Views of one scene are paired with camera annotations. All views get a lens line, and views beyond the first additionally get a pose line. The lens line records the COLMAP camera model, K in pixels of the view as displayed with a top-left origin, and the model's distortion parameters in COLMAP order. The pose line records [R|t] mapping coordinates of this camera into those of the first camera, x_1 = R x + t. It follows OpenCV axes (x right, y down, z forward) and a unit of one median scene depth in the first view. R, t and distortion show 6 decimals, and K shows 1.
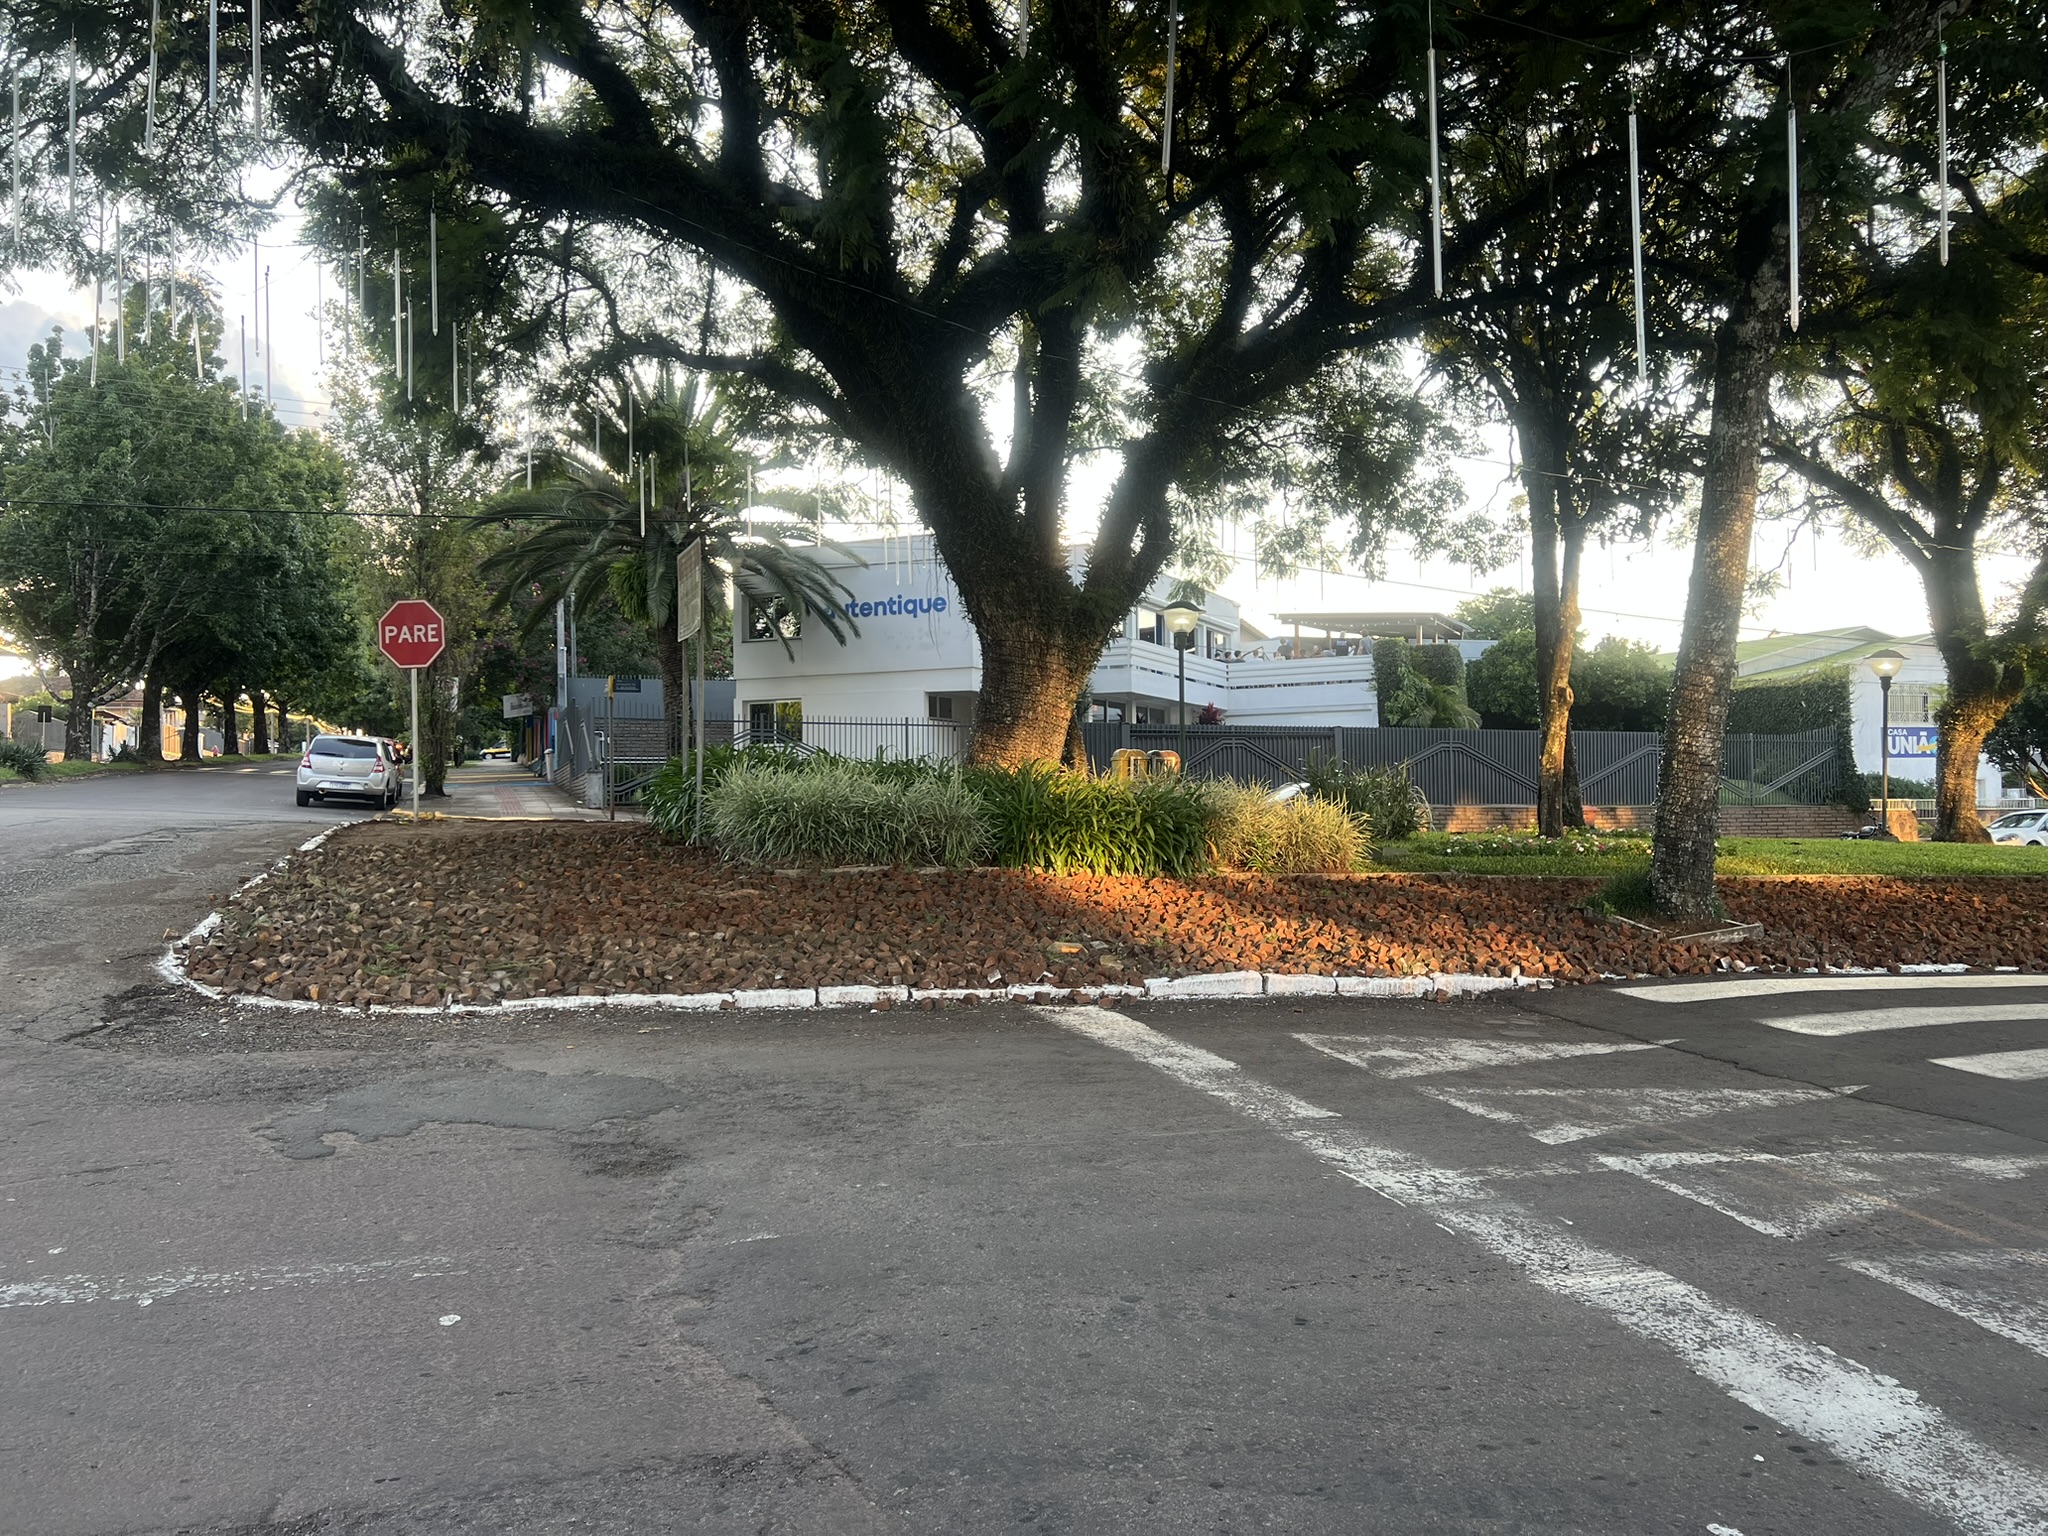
lens RADIAL K [[1558.1, 0, 1026.1], [0, 1558.1, 759.7], [0, 0, 1]] dist [0.056429, -0.059669]
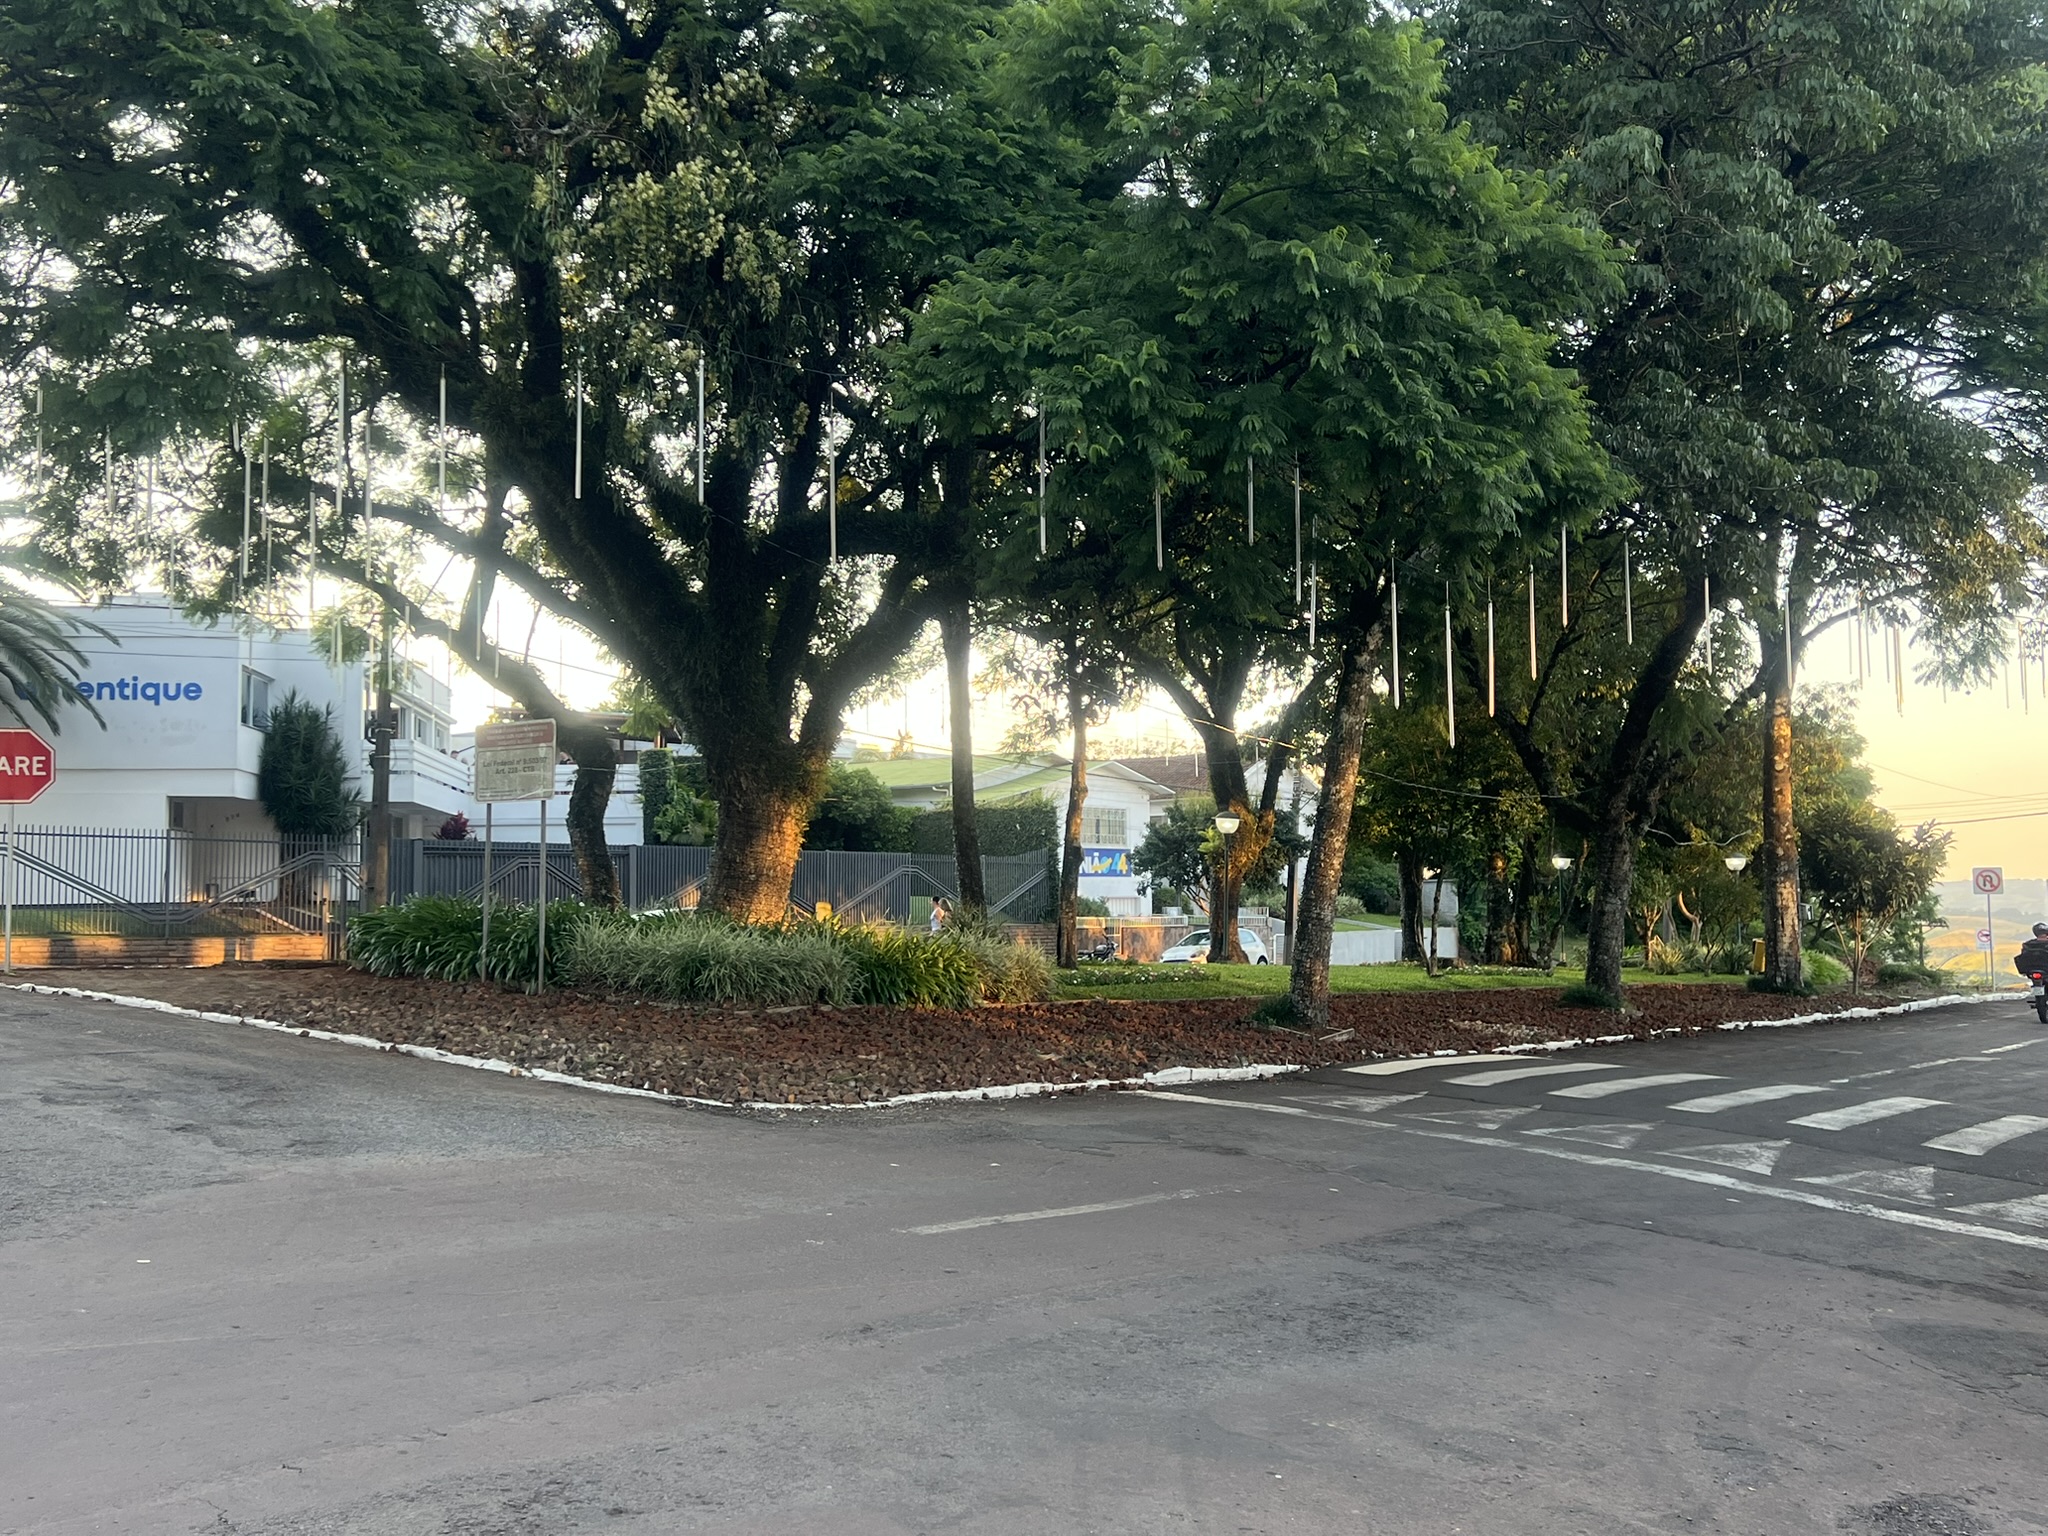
lens RADIAL K [[1958.1, 0, 1024.0], [0, 1958.1, 768.0], [0, 0, 1]] dist [0.110499, -0.000884]
pose [[0.849885, 0.039403, 0.525492, -0.238346], [-0.017130, 0.998739, -0.047183, -0.015977], [-0.526689, 0.031099, 0.849489, -0.141477]]
